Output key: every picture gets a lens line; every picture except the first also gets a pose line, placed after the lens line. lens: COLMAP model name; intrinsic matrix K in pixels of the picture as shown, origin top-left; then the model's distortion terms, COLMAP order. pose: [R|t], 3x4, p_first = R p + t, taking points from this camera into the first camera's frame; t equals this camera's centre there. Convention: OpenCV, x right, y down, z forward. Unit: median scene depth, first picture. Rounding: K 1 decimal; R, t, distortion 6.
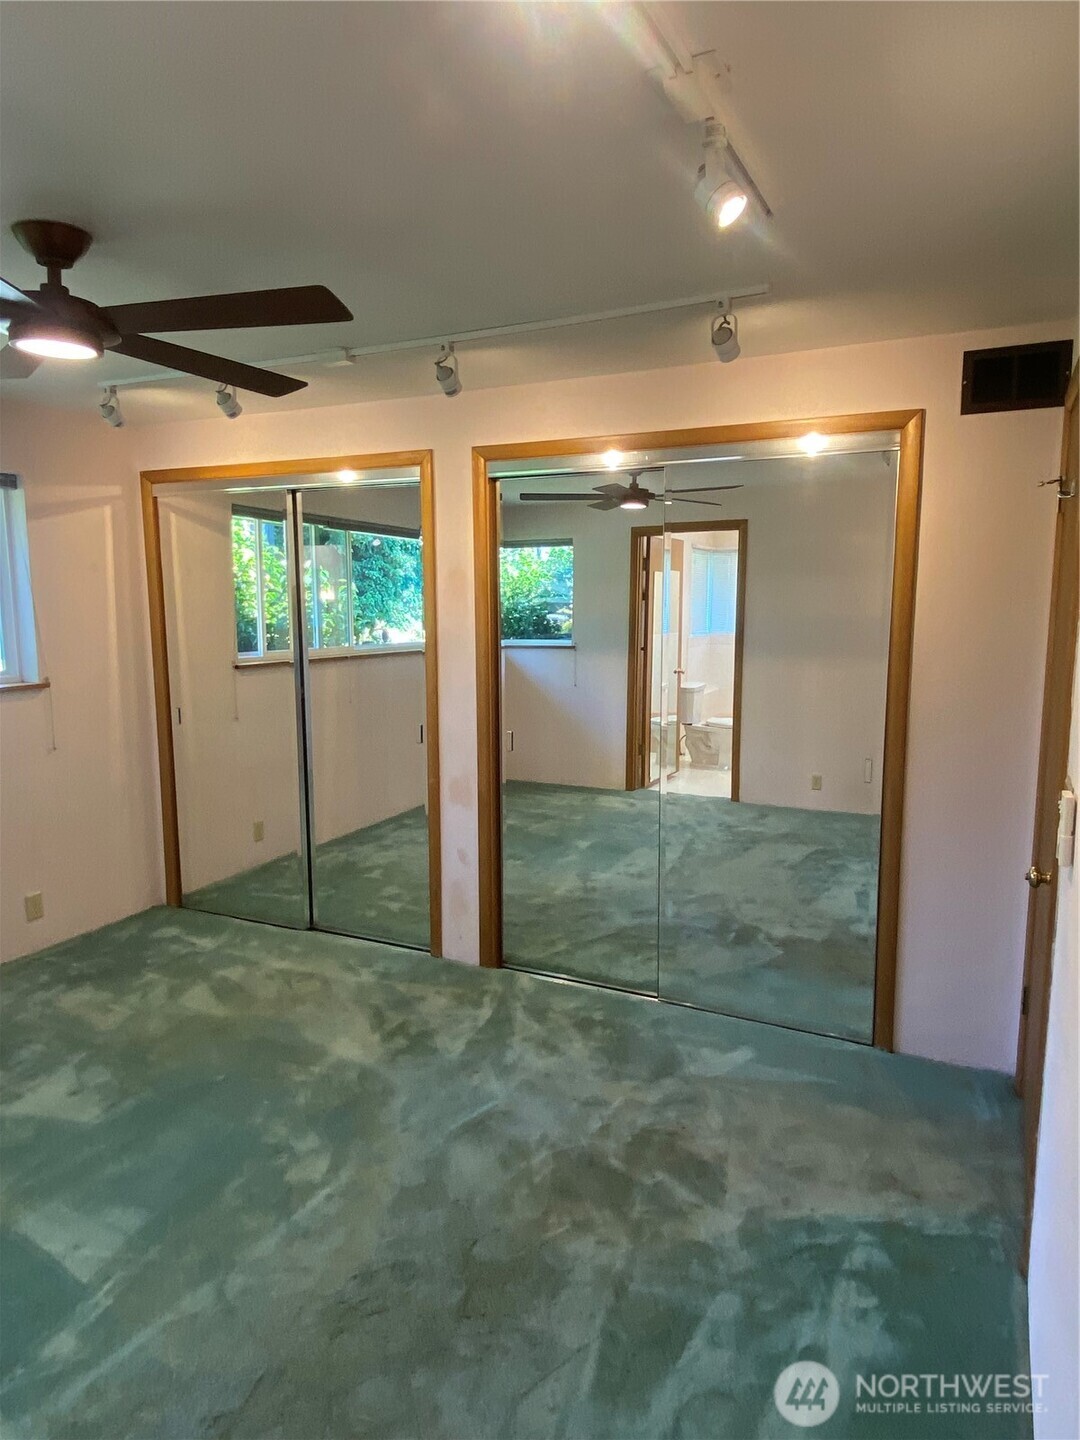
lens RADIAL K [[919.1, 0, 535.6], [0, 919.1, 723.9], [0, 0, 1]] dist [0.013850, 0.001690]
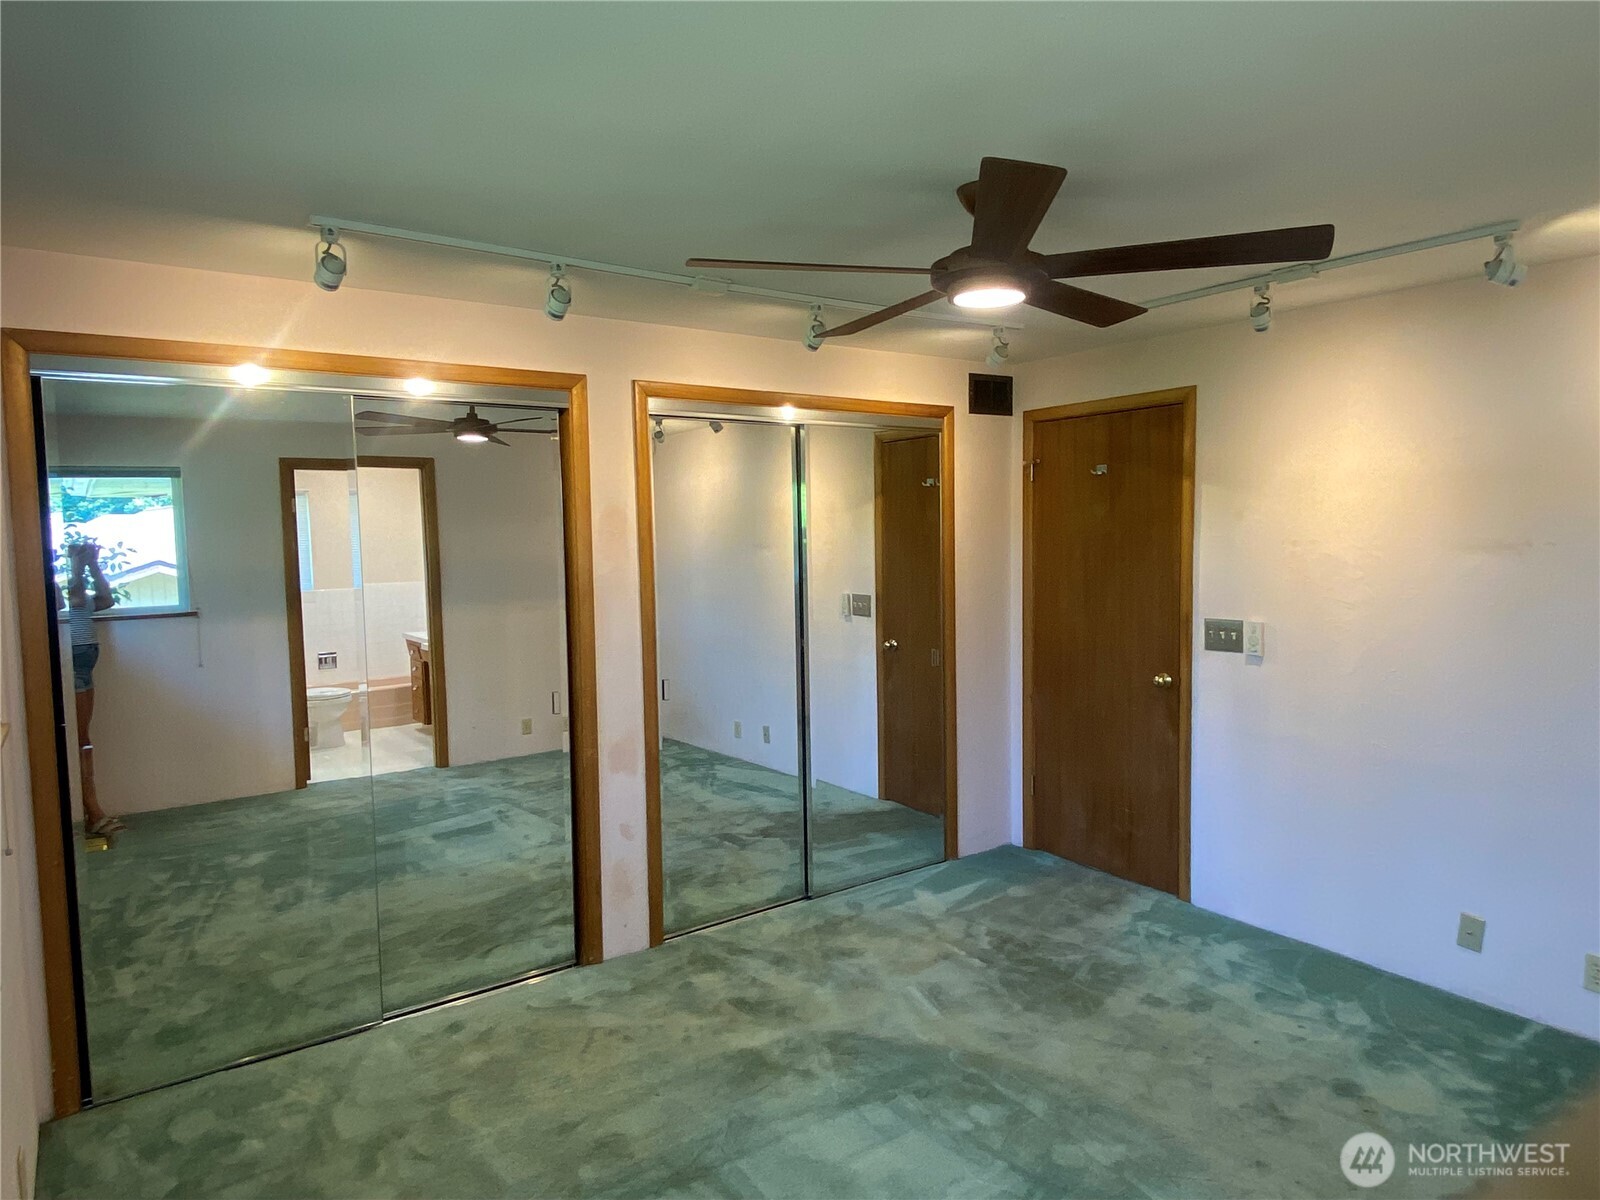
lens RADIAL K [[1021.2, 0, 784.6], [0, 1021.2, 601.9], [0, 0, 1]] dist [0.013850, 0.001690]
pose [[0.459668, -0.079814, 0.884497, -0.706403], [0.148133, 0.988892, 0.012250, -0.052240], [-0.875650, 0.125392, 0.466385, 0.314567]]
